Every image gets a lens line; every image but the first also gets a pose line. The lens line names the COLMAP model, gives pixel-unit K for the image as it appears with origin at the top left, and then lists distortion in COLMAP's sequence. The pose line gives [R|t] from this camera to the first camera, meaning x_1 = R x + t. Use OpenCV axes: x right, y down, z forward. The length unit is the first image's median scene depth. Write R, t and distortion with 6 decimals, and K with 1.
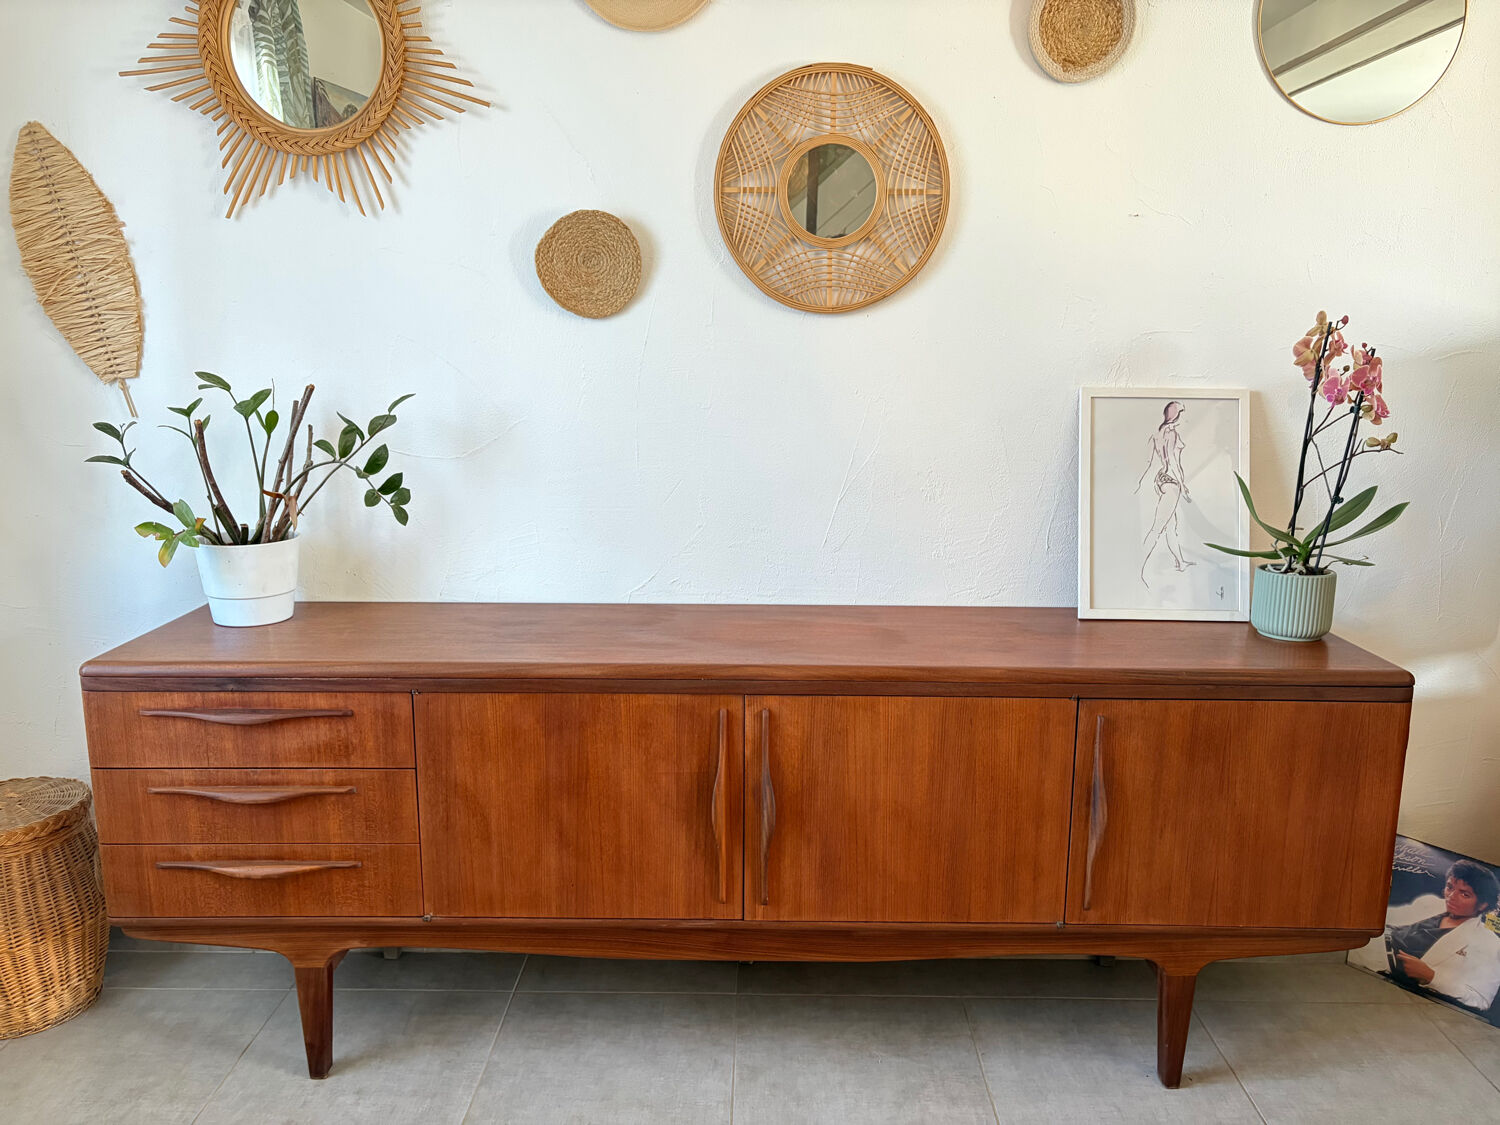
lens RADIAL K [[1145.3, 0, 753.8], [0, 1145.3, 558.4], [0, 0, 1]] dist [0.036940, -0.035115]
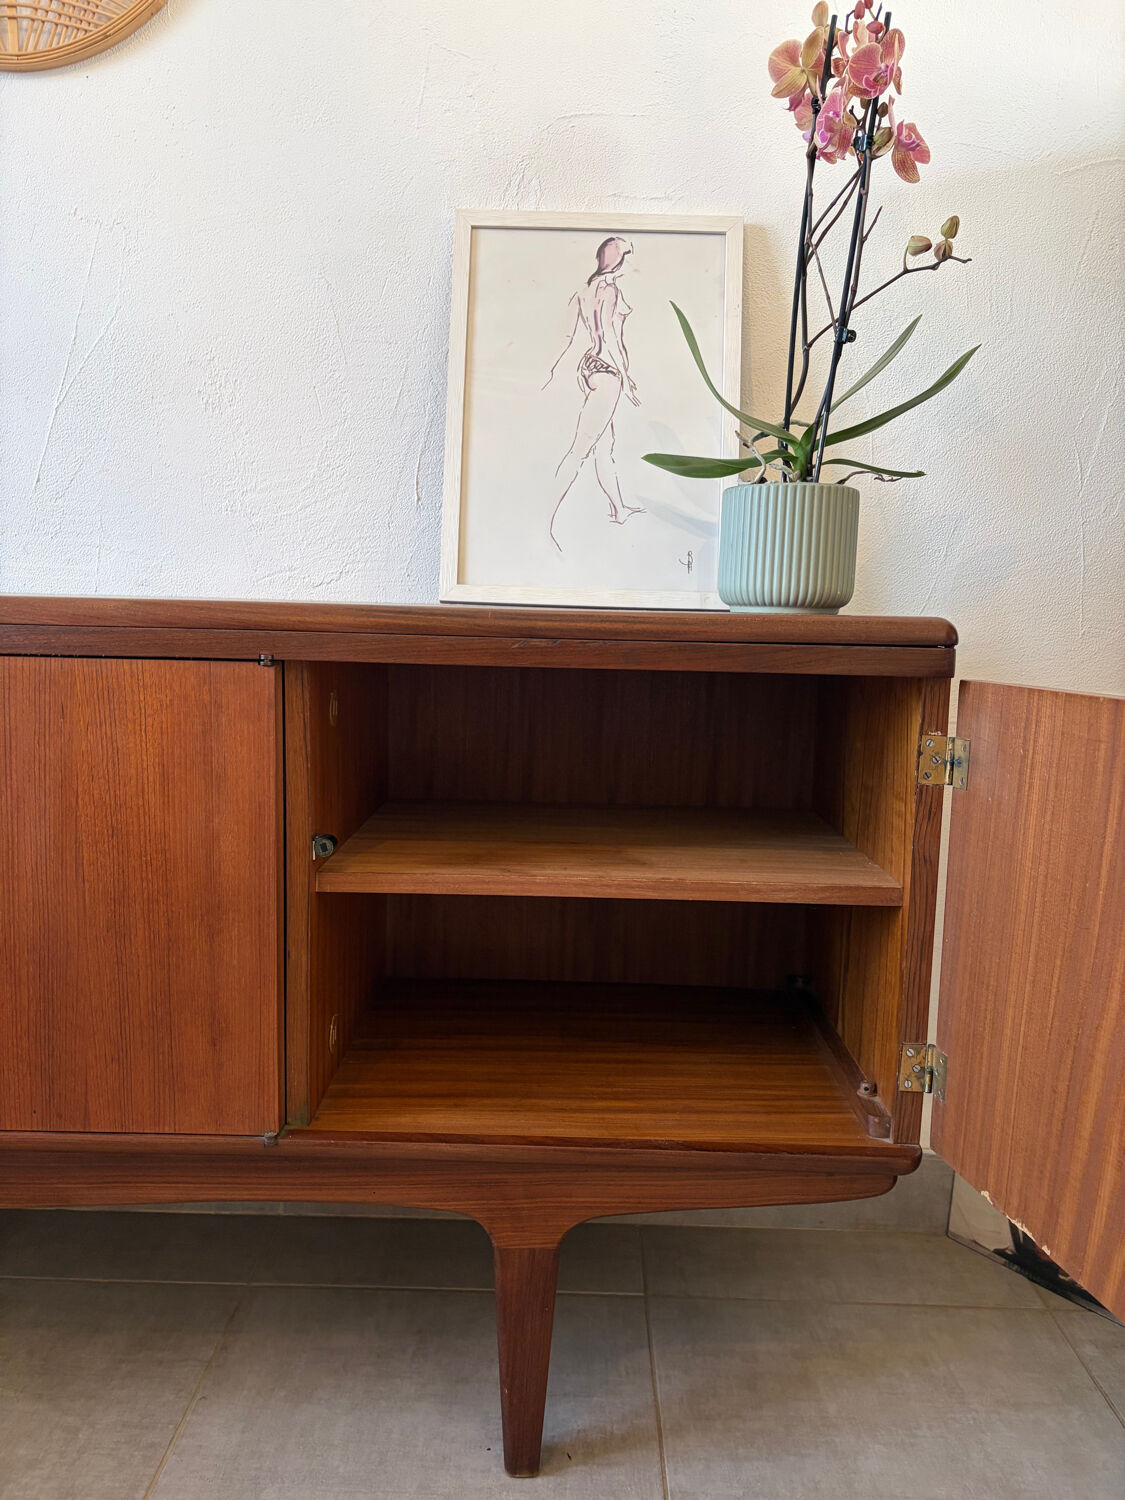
lens RADIAL K [[1145.3, 0, 558.3], [0, 1145.3, 750.2], [0, 0, 1]] dist [0.036940, -0.035115]
pose [[0.999839, 0.017372, -0.004452, 0.377726], [-0.017619, 0.997843, -0.063243, 0.174809], [0.003344, 0.063311, 0.997988, 0.479737]]
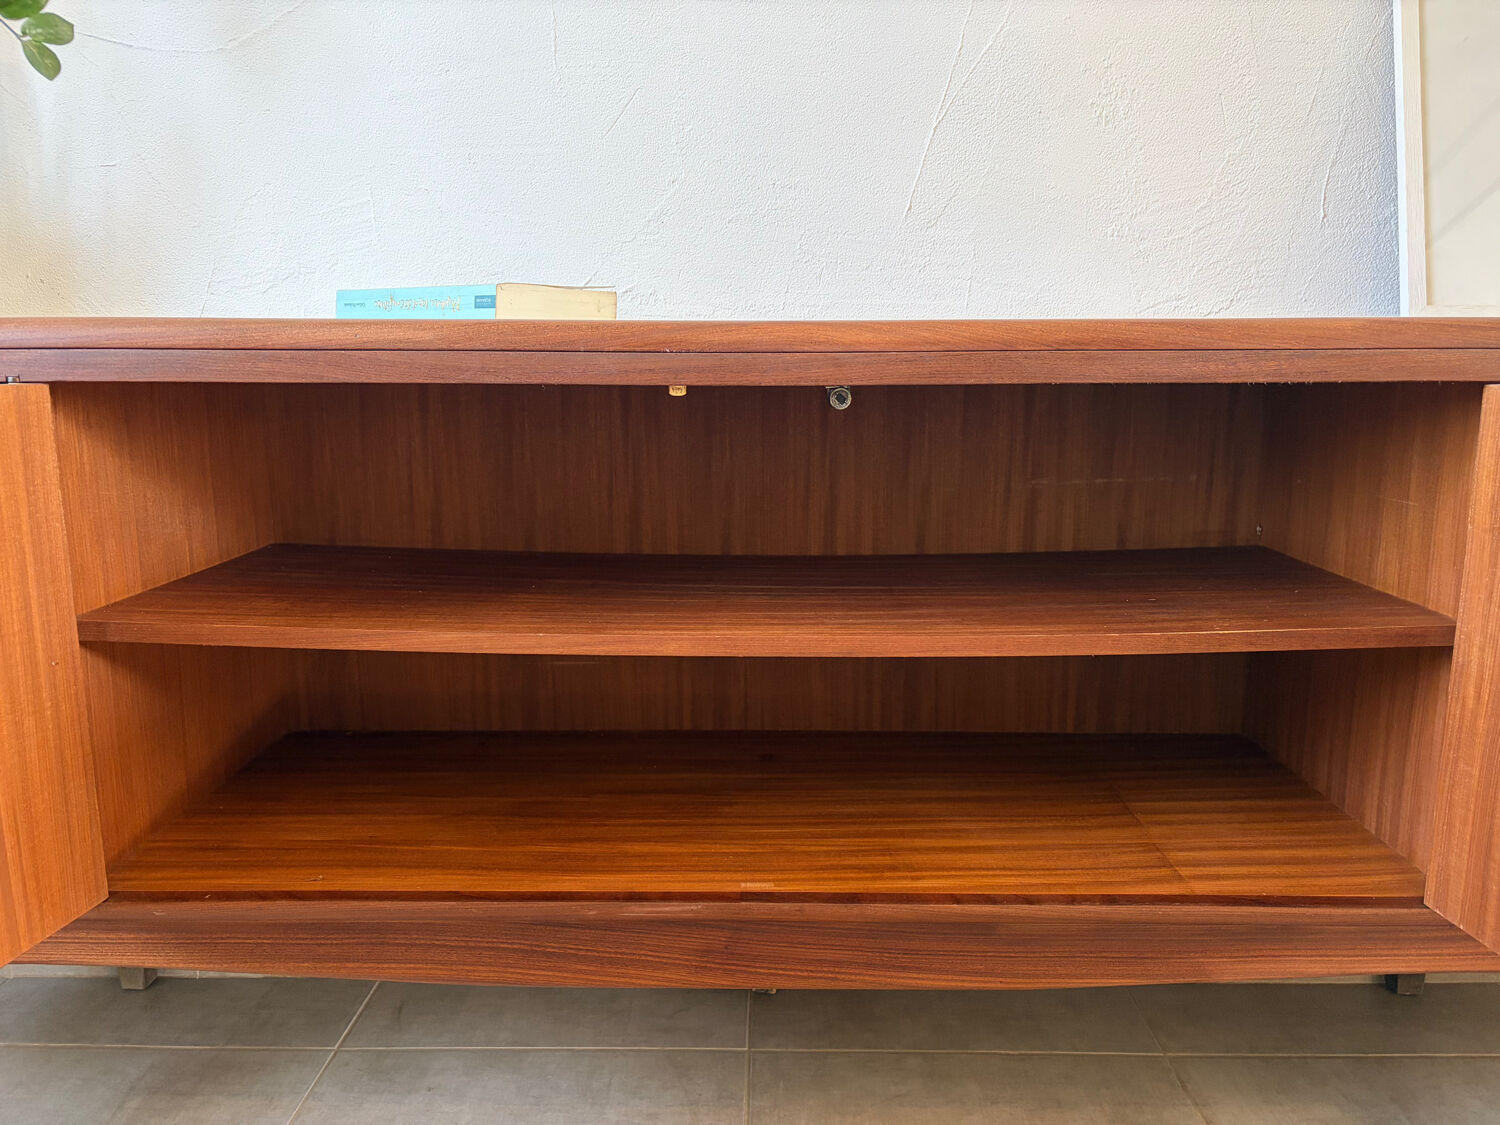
lens RADIAL K [[1145.3, 0, 754.4], [0, 1145.3, 571.8], [0, 0, 1]] dist [0.036940, -0.035115]
pose [[0.999975, -0.006430, -0.002874, -0.010197], [0.006402, 0.999932, -0.009721, 0.181590], [0.002937, 0.009702, 0.999949, 0.521637]]
